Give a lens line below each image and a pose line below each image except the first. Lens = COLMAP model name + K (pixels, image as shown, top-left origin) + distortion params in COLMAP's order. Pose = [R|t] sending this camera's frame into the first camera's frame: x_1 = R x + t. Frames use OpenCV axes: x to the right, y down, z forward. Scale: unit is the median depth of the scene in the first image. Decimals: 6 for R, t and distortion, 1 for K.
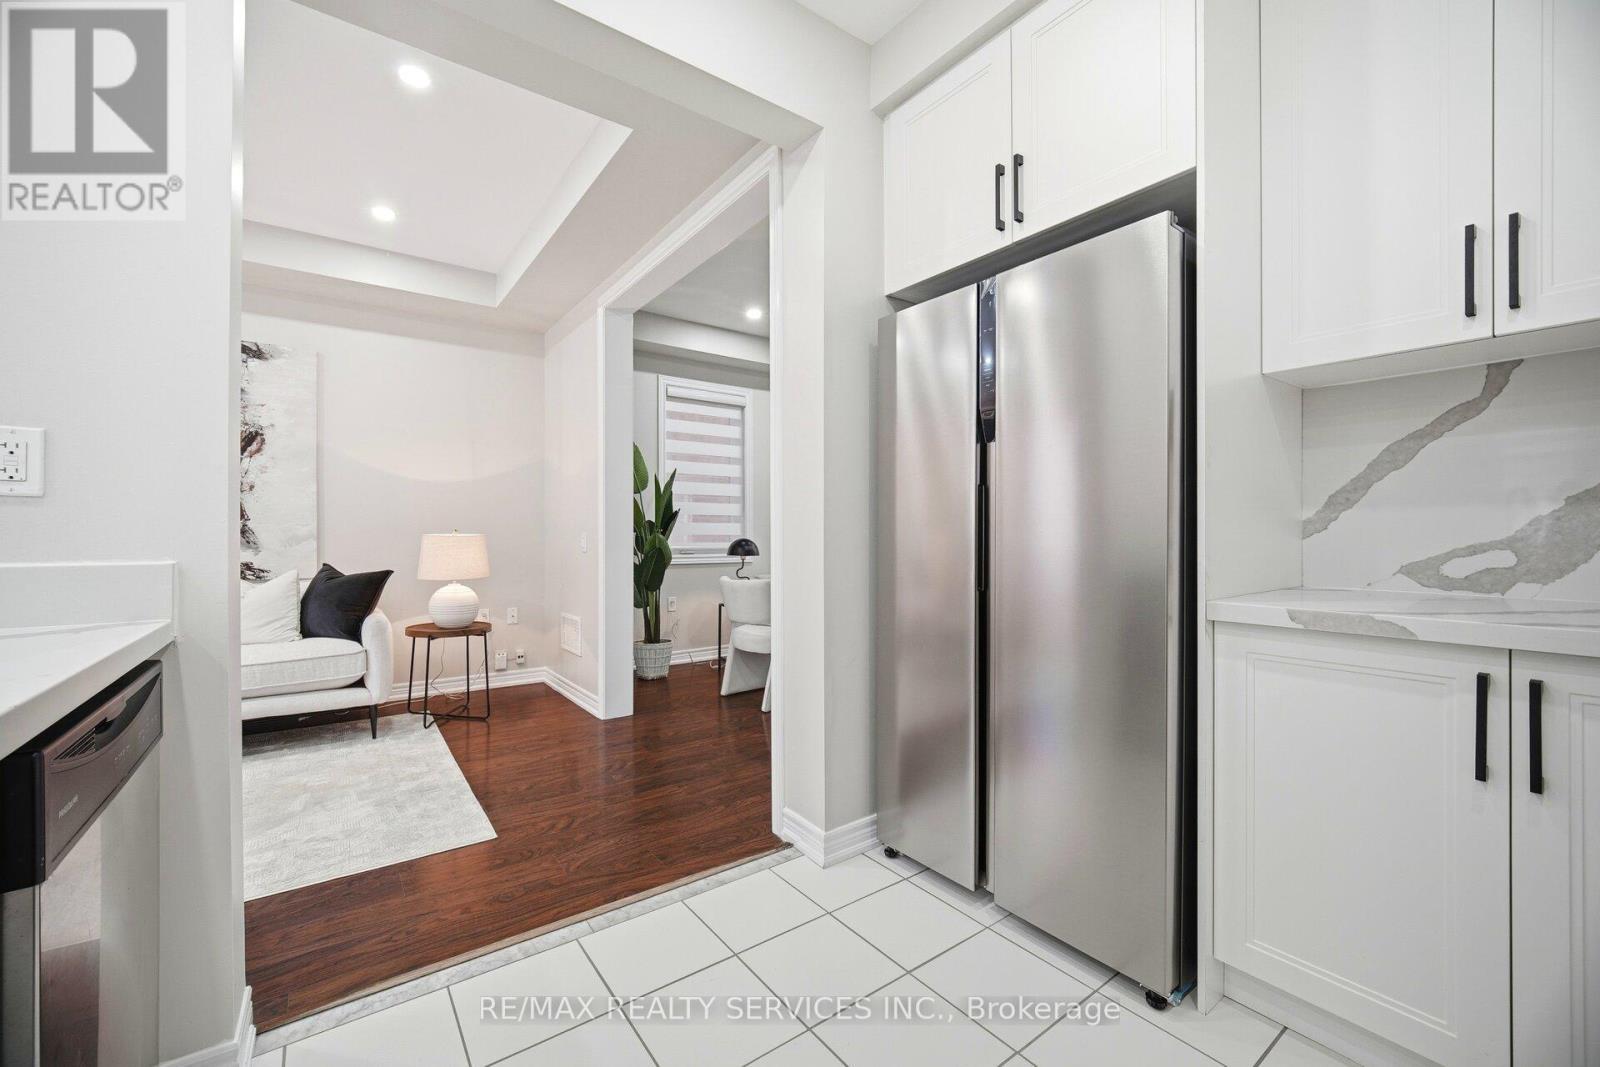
lens RADIAL K [[641.9, 0, 804.4], [0, 641.9, 537.1], [0, 0, 1]] dist [-0.008849, 0.002442]
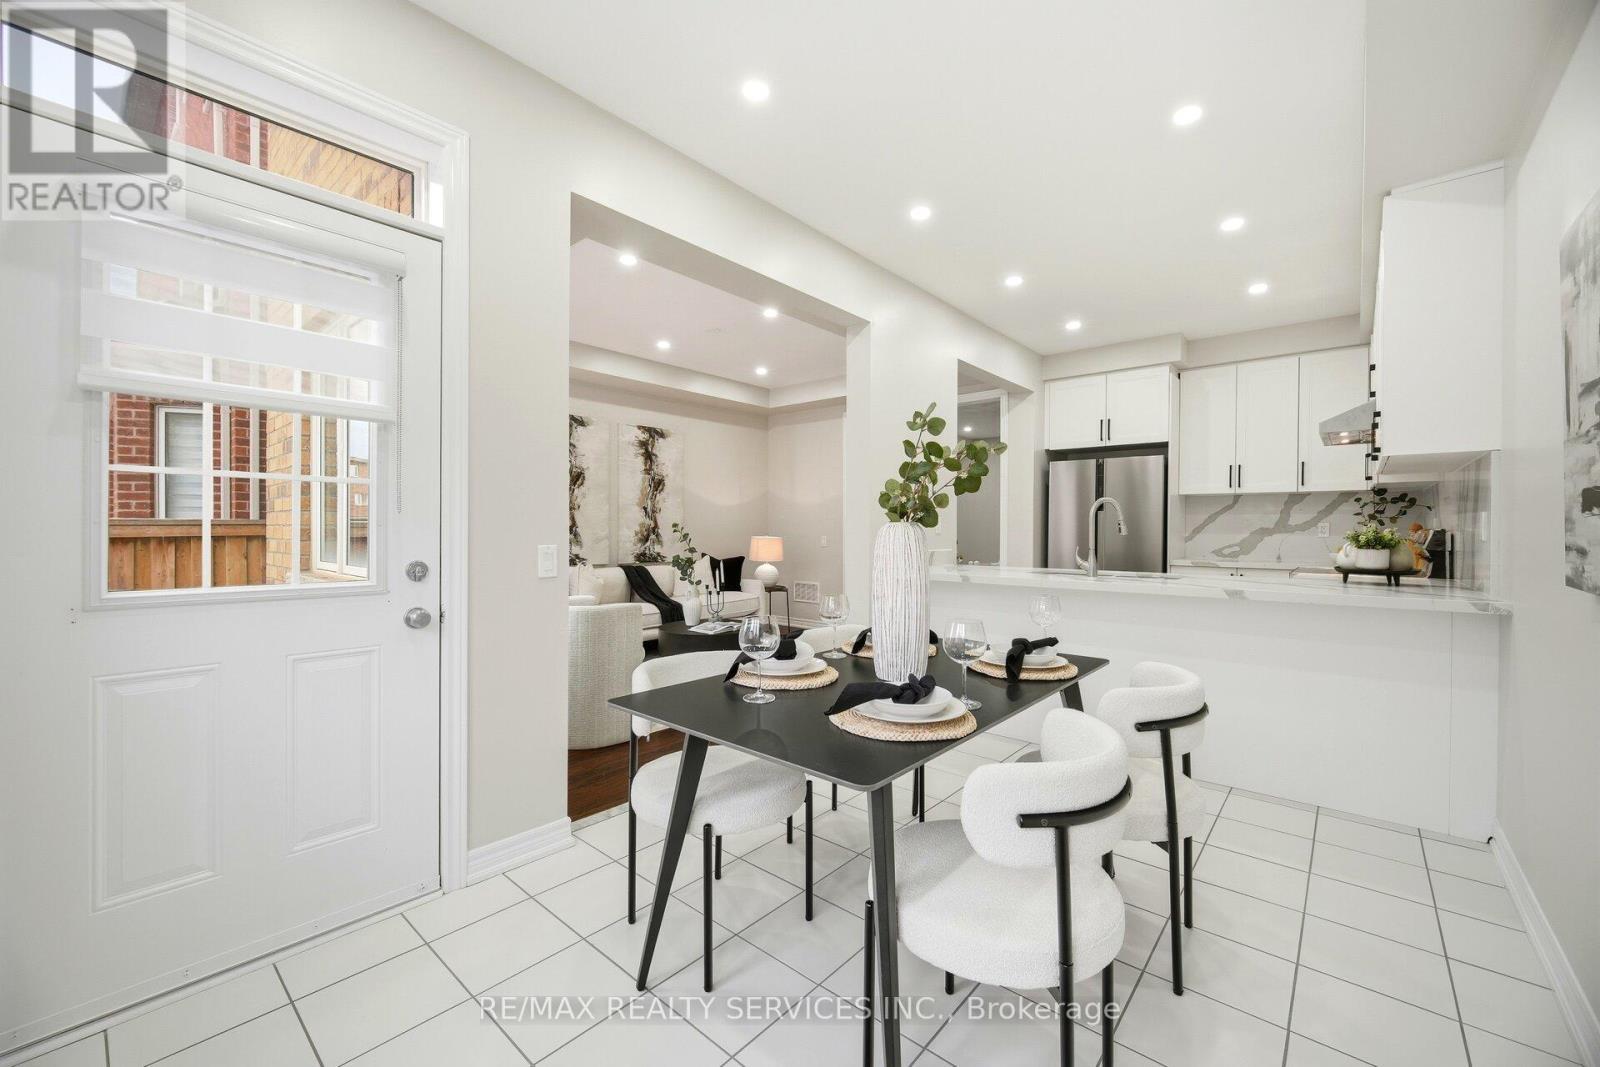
lens RADIAL K [[641.9, 0, 802.4], [0, 641.9, 549.0], [0, 0, 1]] dist [-0.008849, 0.002442]
pose [[0.978325, -0.001277, 0.207072, -0.832831], [-0.004185, 0.999655, 0.025938, -0.018379], [-0.207034, -0.026242, 0.977982, -0.821822]]
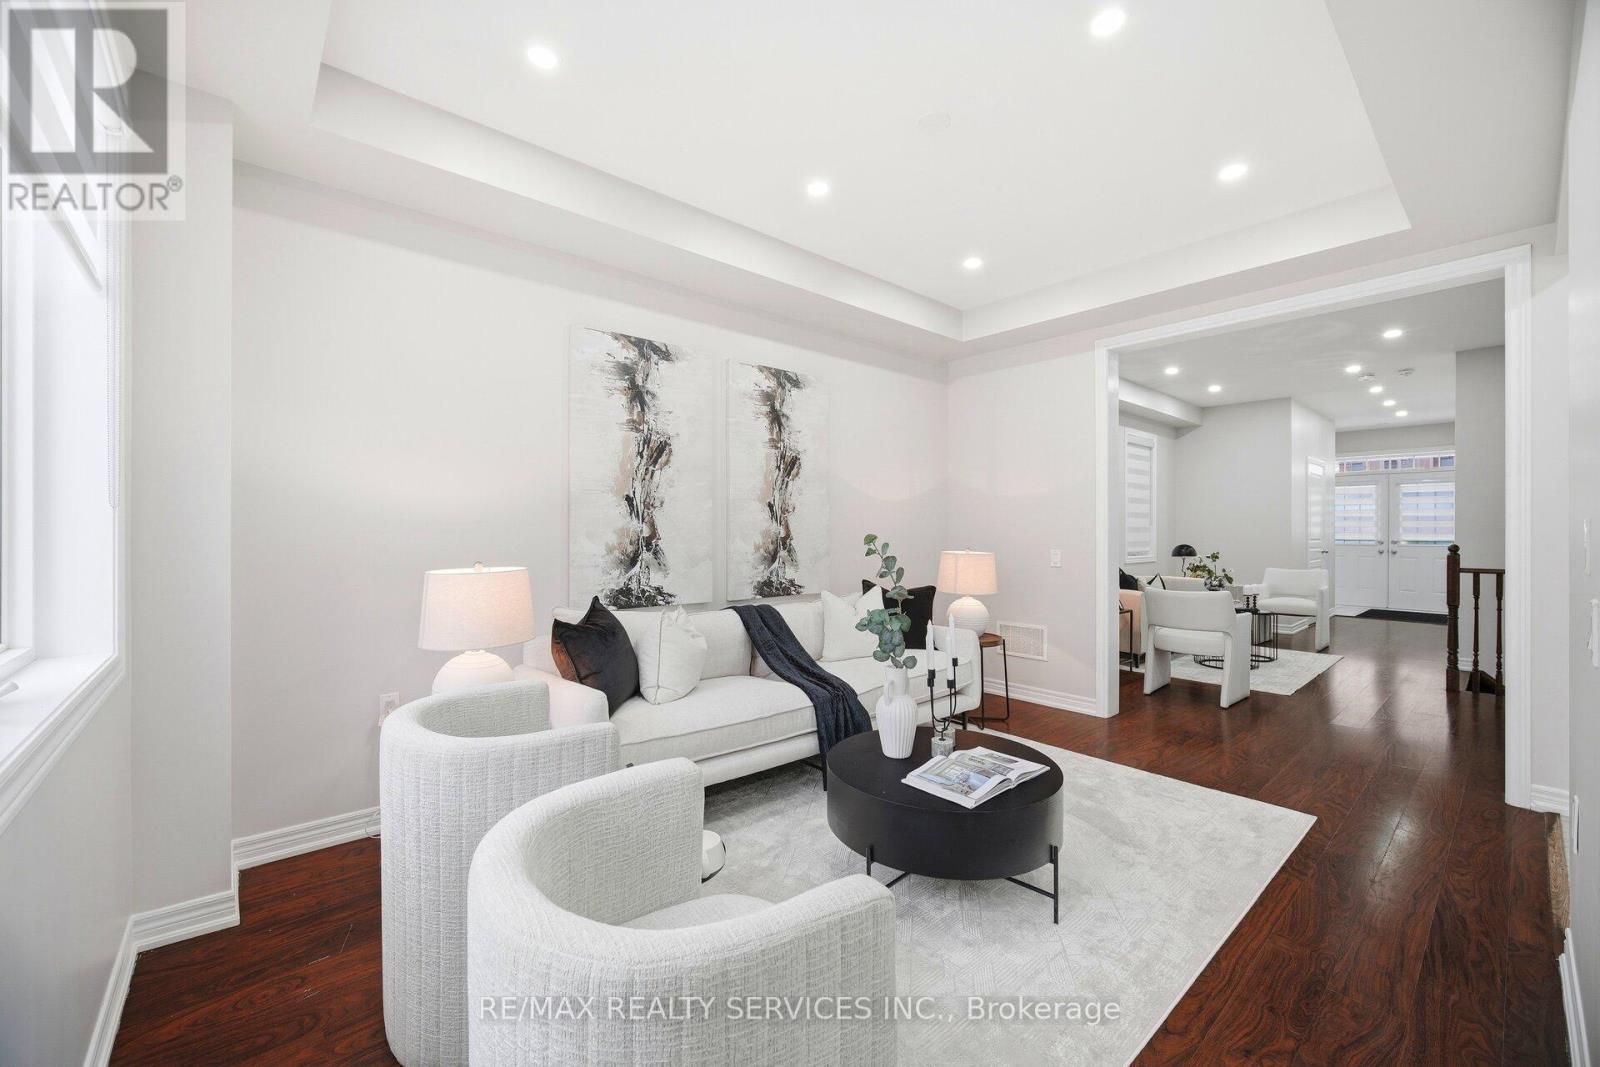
lens RADIAL K [[641.9, 0, 798.6], [0, 641.9, 539.8], [0, 0, 1]] dist [-0.008849, 0.002442]
pose [[0.997805, -0.008657, 0.065645, -0.912756], [0.009281, 0.999915, -0.009205, -0.017196], [-0.065560, 0.009794, 0.997801, -0.062592]]
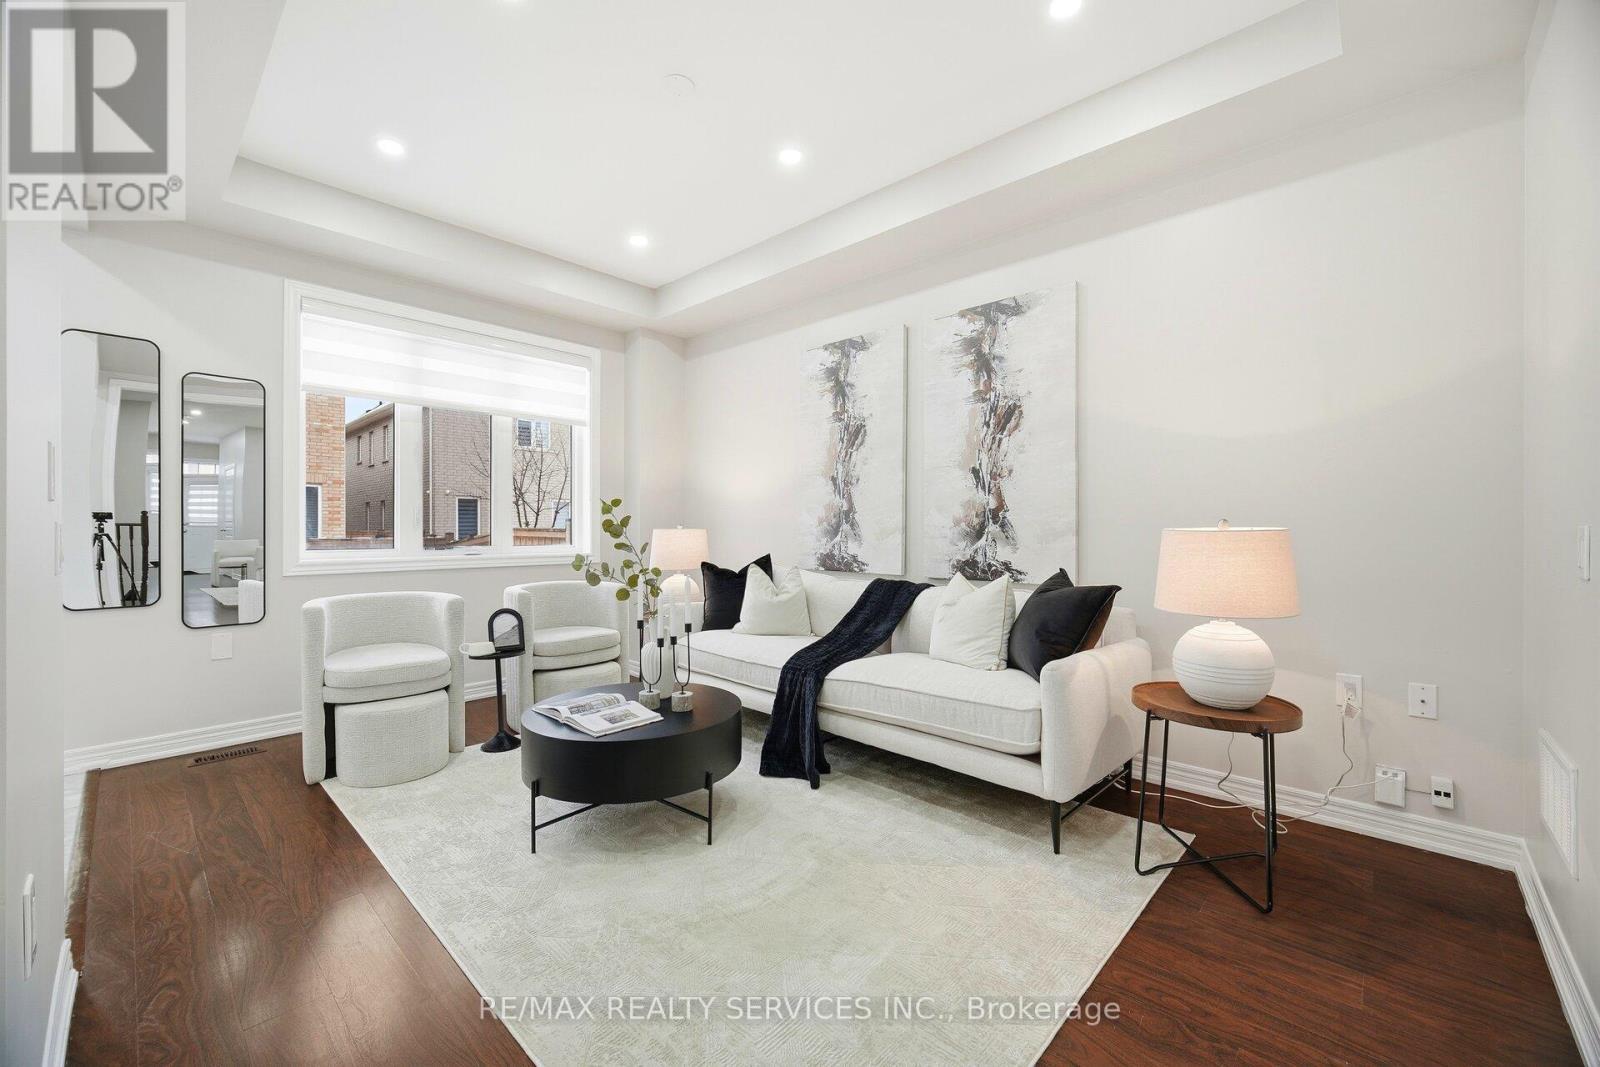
lens RADIAL K [[641.9, 0, 767.9], [0, 641.9, 529.0], [0, 0, 1]] dist [-0.008849, 0.002442]
pose [[0.155149, 0.004653, -0.987880, -0.081799], [0.001809, 0.999986, 0.004994, -0.007469], [0.987889, -0.002562, 0.155138, 0.544581]]
